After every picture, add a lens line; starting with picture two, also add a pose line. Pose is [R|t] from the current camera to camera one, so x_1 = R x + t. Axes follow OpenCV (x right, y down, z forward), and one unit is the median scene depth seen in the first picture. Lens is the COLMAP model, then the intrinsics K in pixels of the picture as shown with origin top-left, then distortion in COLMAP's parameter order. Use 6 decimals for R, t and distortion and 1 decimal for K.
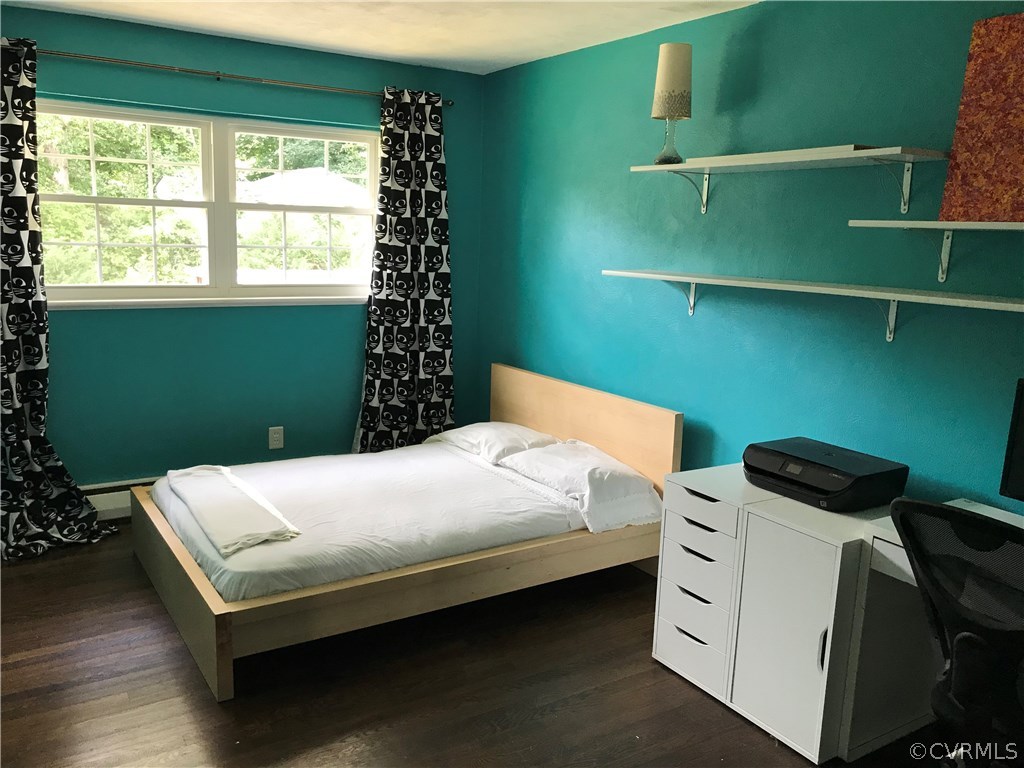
lens RADIAL K [[842.8, 0, 512.0], [0, 842.8, 384.0], [0, 0, 1]] dist [-0.000547, -0.004097]
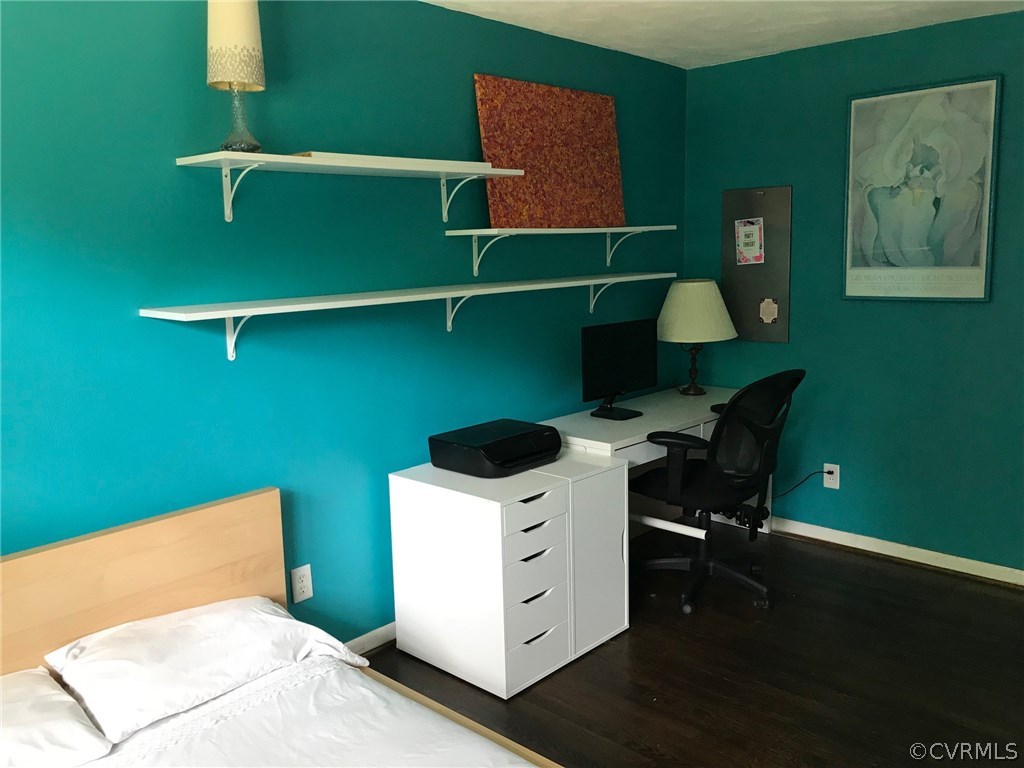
lens RADIAL K [[836.0, 0, 512.0], [0, 836.0, 384.0], [0, 0, 1]] dist [0.084473, -0.000228]
pose [[-0.249414, -0.187774, 0.950018, -0.756089], [0.193974, 0.951452, 0.238982, -0.263433], [-0.948771, 0.243884, -0.200882, 1.266396]]
